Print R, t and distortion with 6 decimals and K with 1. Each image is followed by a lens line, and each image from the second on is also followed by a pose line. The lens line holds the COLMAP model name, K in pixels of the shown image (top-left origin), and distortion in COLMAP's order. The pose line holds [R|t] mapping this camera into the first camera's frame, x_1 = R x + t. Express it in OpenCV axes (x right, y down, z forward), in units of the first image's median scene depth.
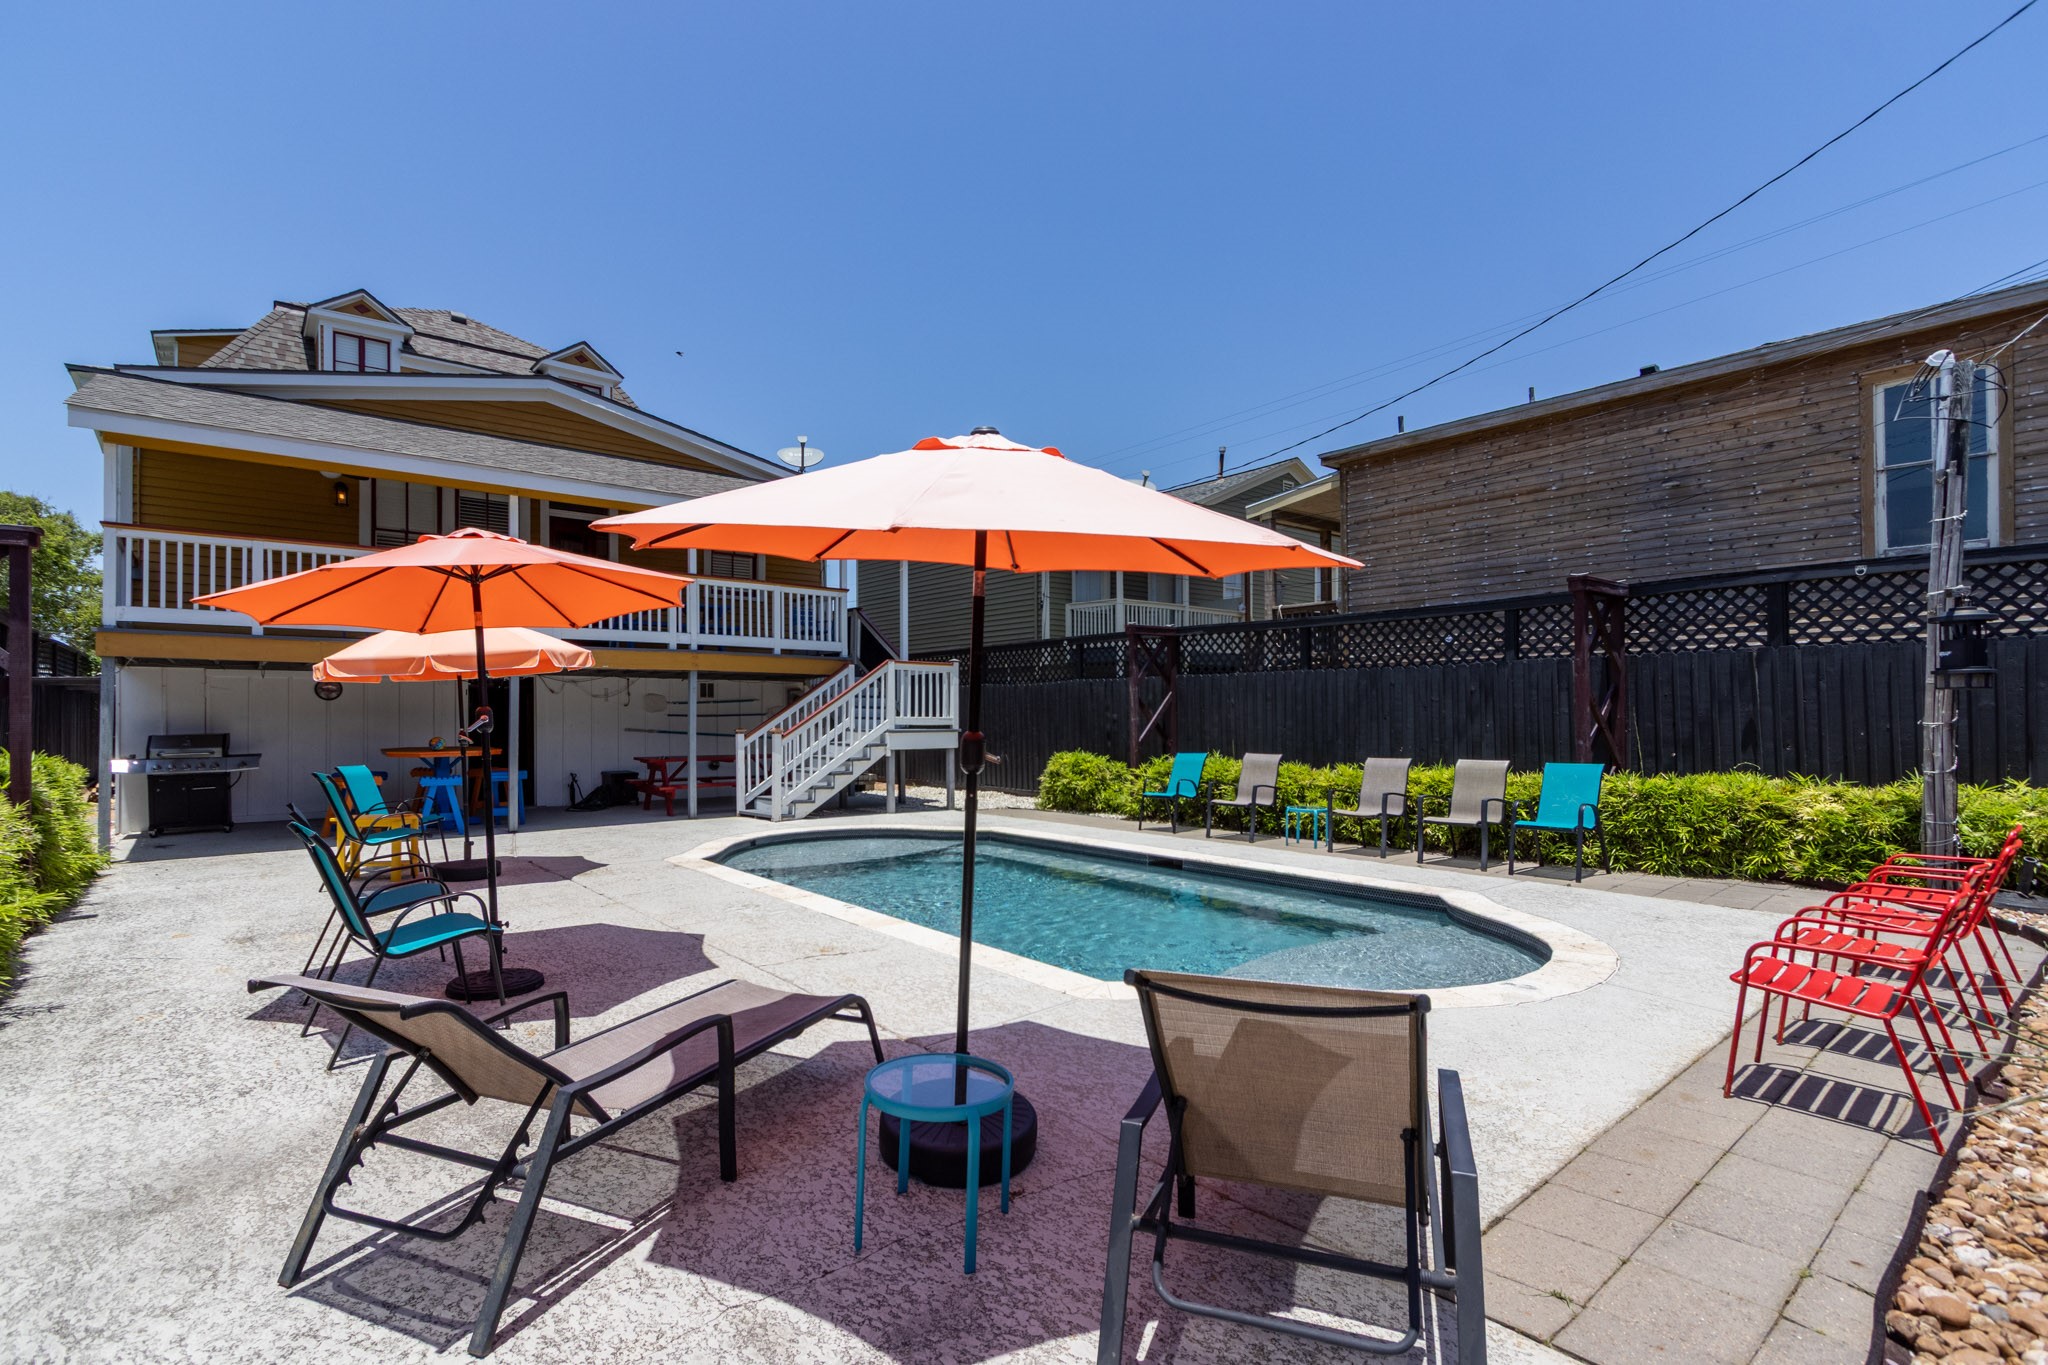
lens RADIAL K [[951.0, 0, 1000.4], [0, 951.0, 707.7], [0, 0, 1]] dist [0.000600, -0.001034]
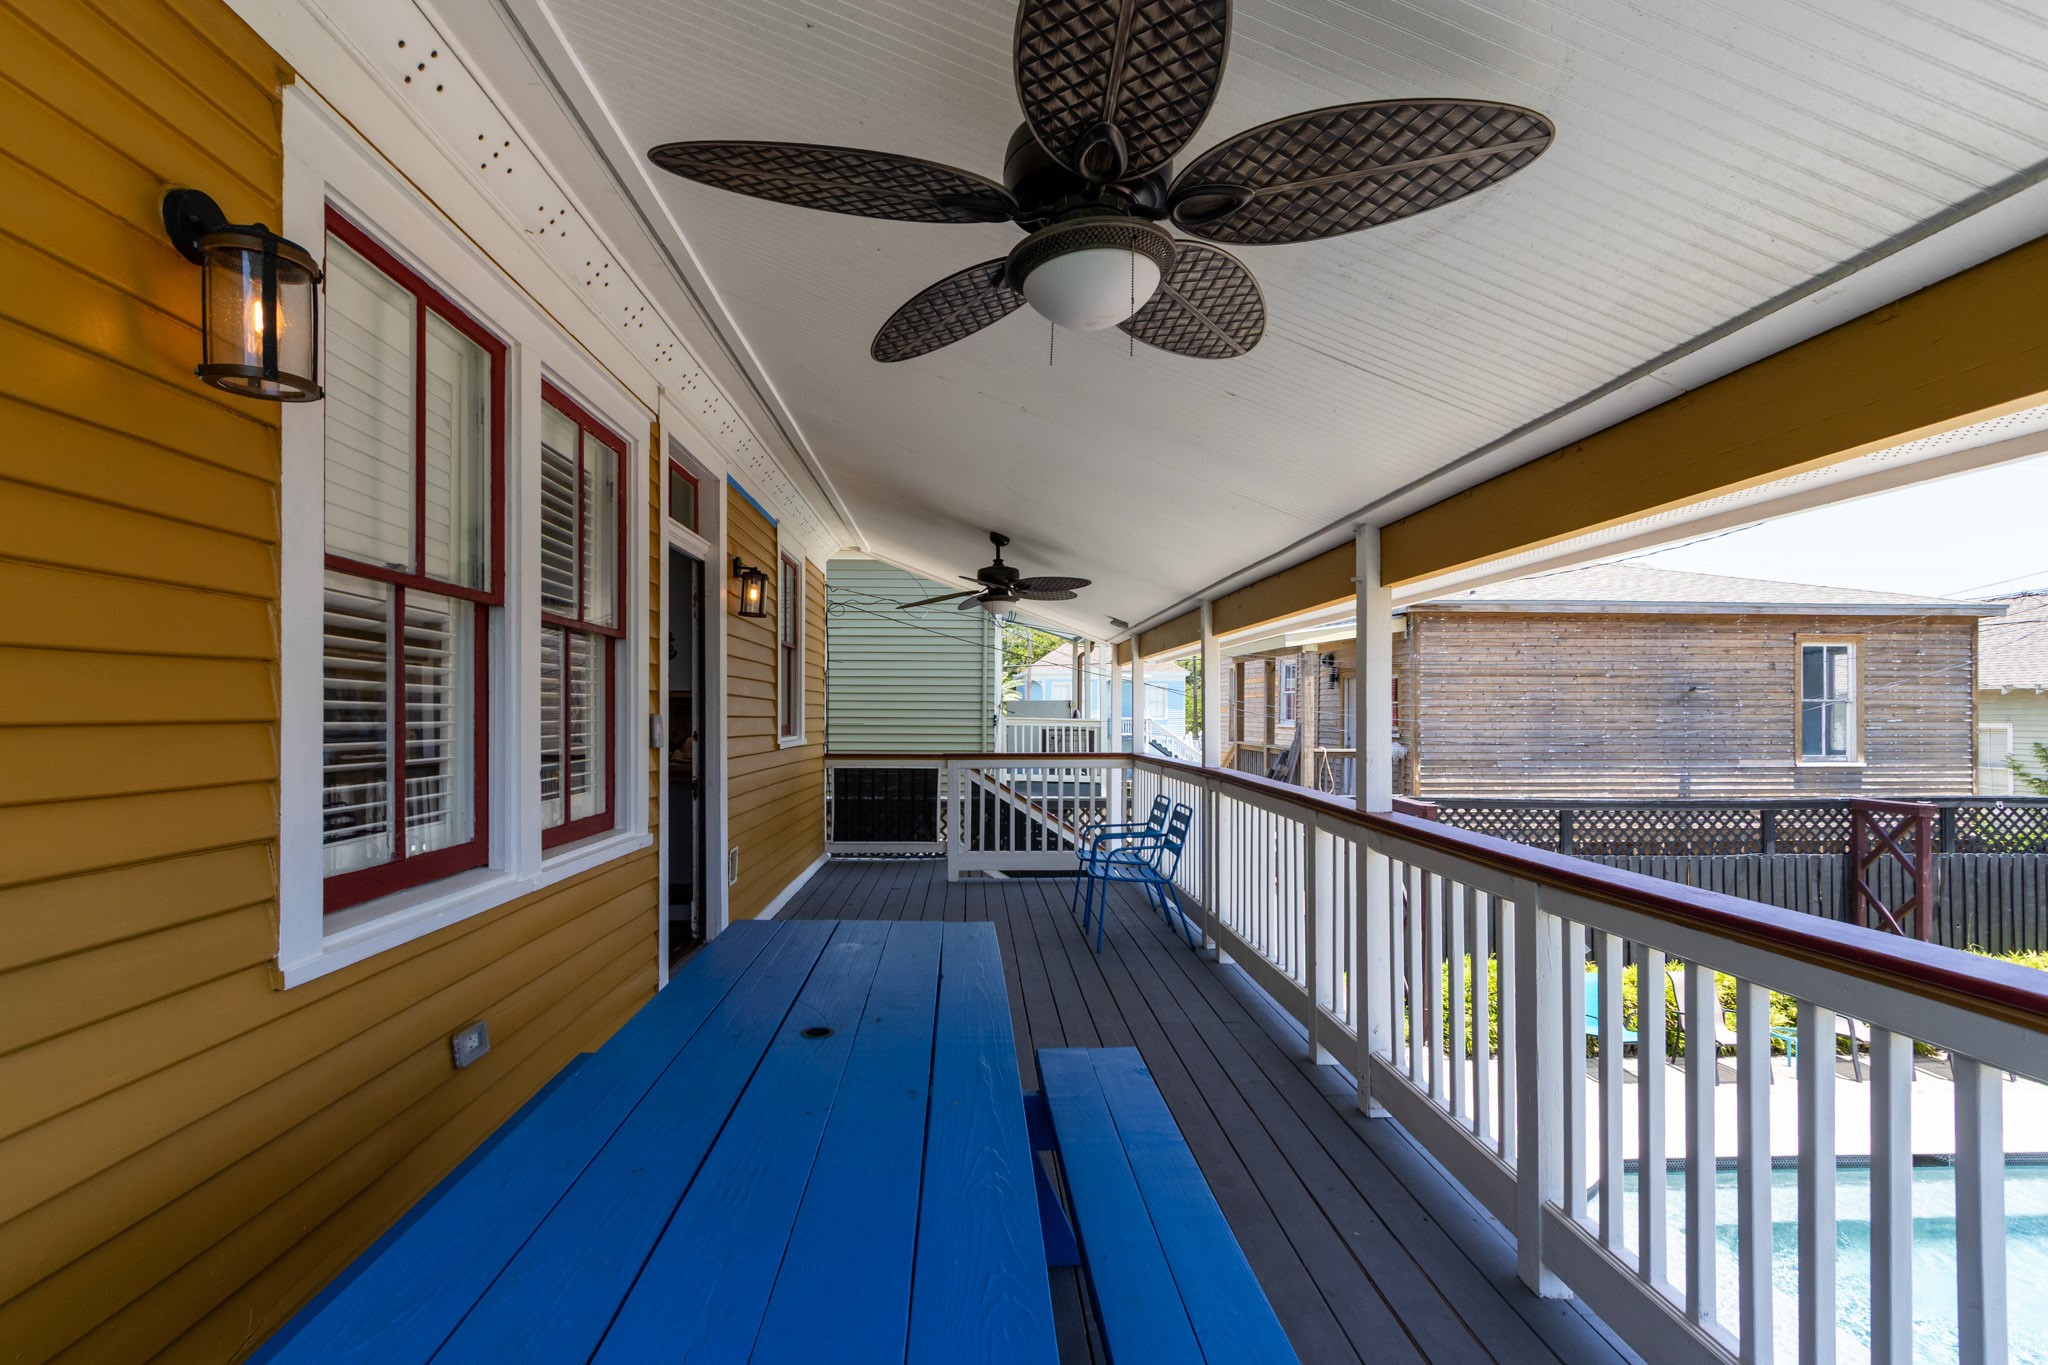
lens RADIAL K [[951.0, 0, 1000.4], [0, 951.0, 707.7], [0, 0, 1]] dist [0.000600, -0.001034]
pose [[0.605369, 0.008442, 0.795900, -0.724699], [-0.013841, 0.999904, -0.000079, -0.165090], [-0.795824, -0.010968, 0.605428, 0.808411]]
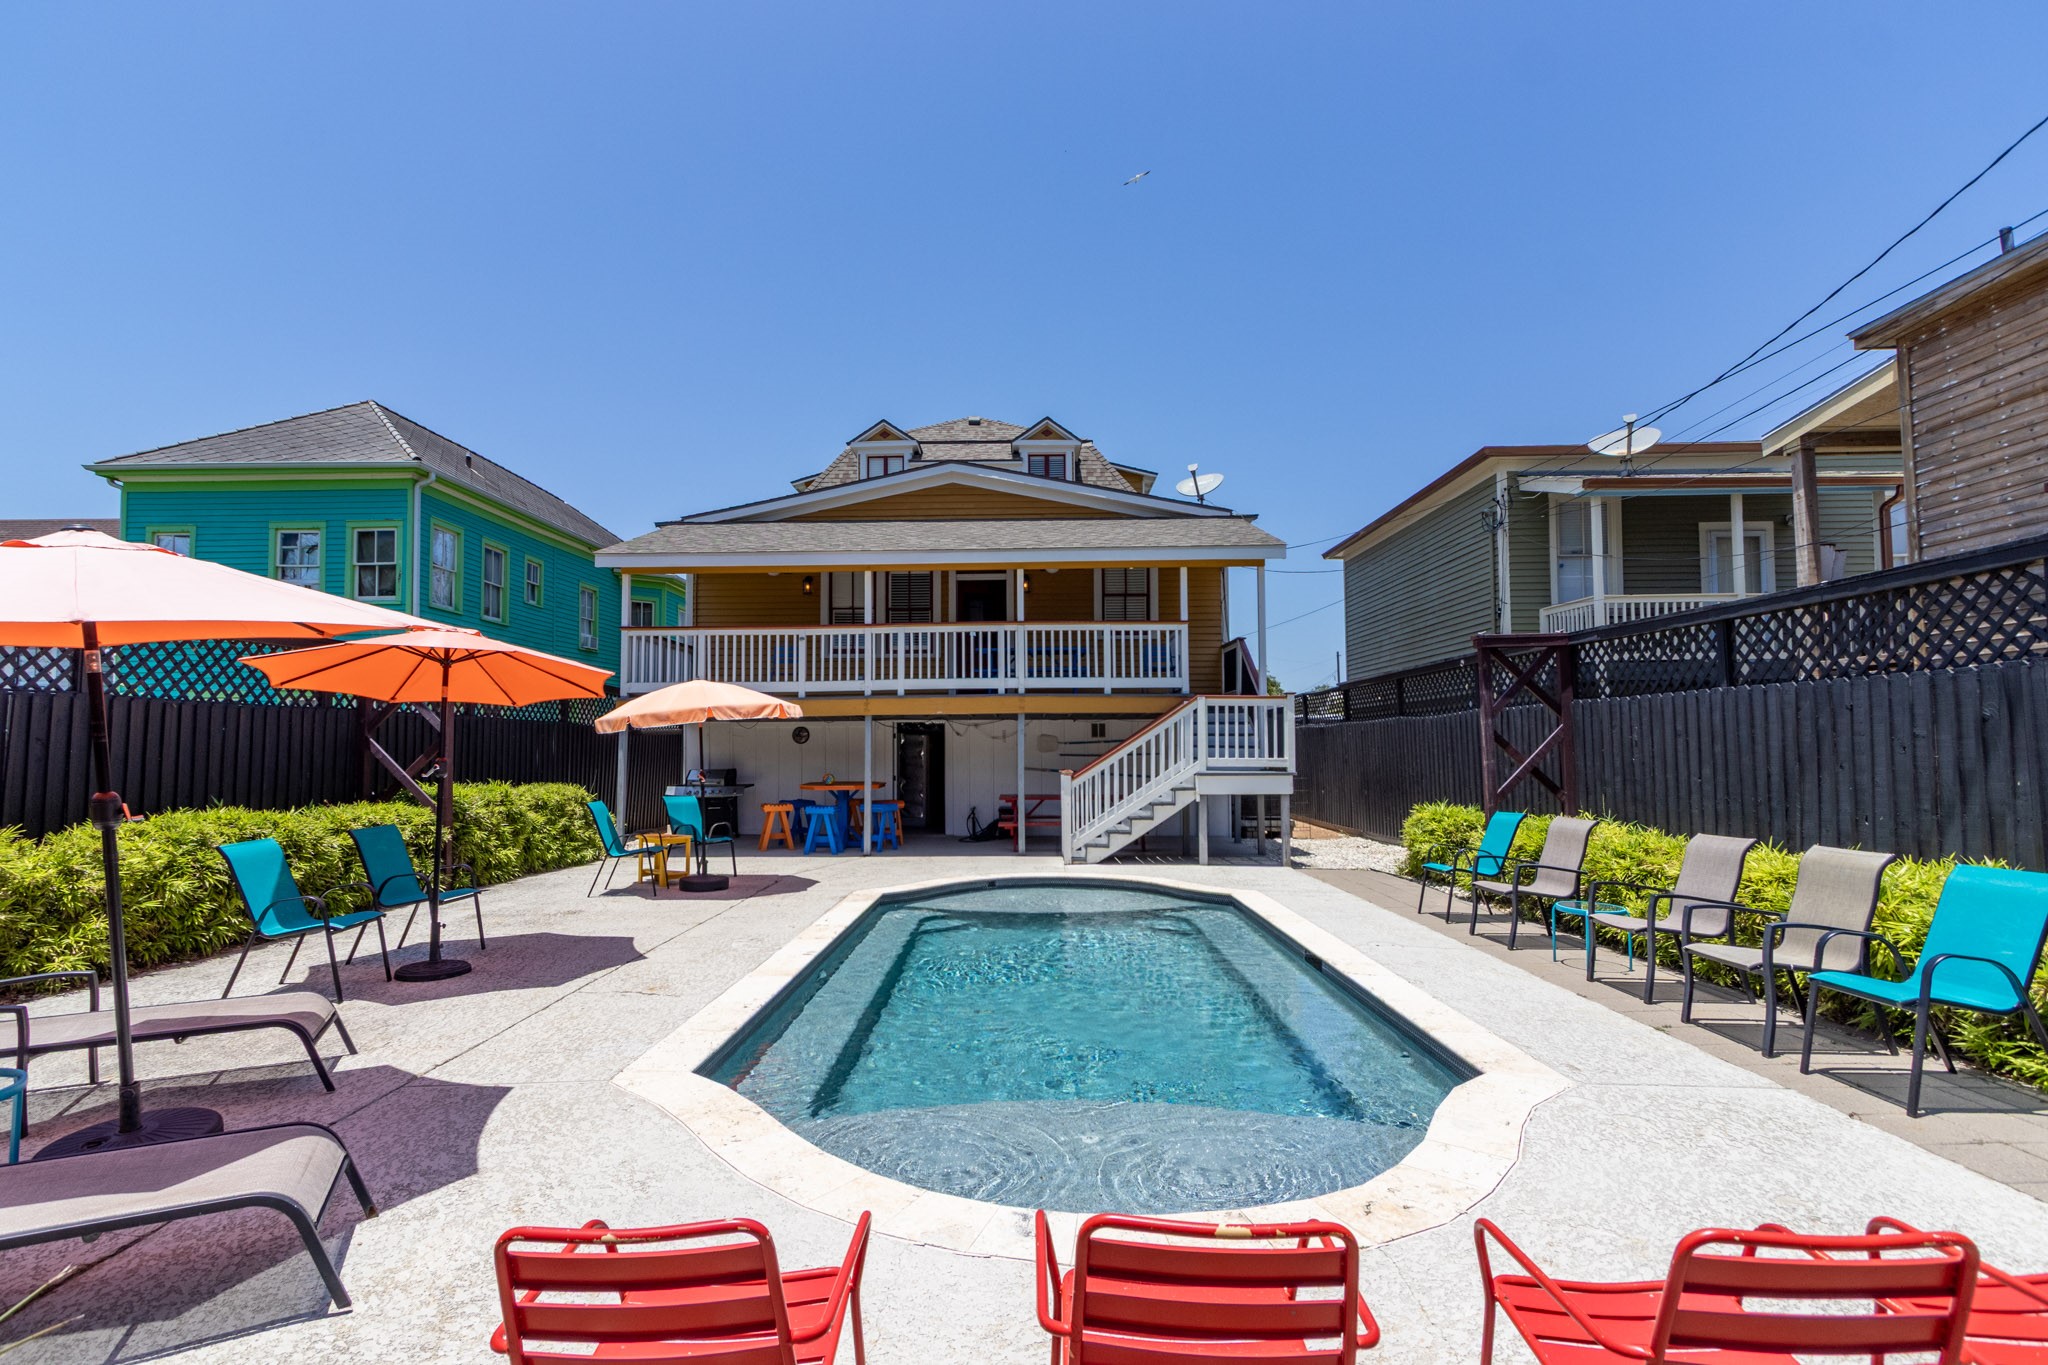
lens RADIAL K [[951.0, 0, 1000.4], [0, 951.0, 707.7], [0, 0, 1]] dist [0.000600, -0.001034]
pose [[0.748722, -0.030331, -0.662190, 0.350062], [0.007309, 0.999270, -0.037506, -0.005910], [0.662844, 0.023242, 0.748397, 0.197635]]
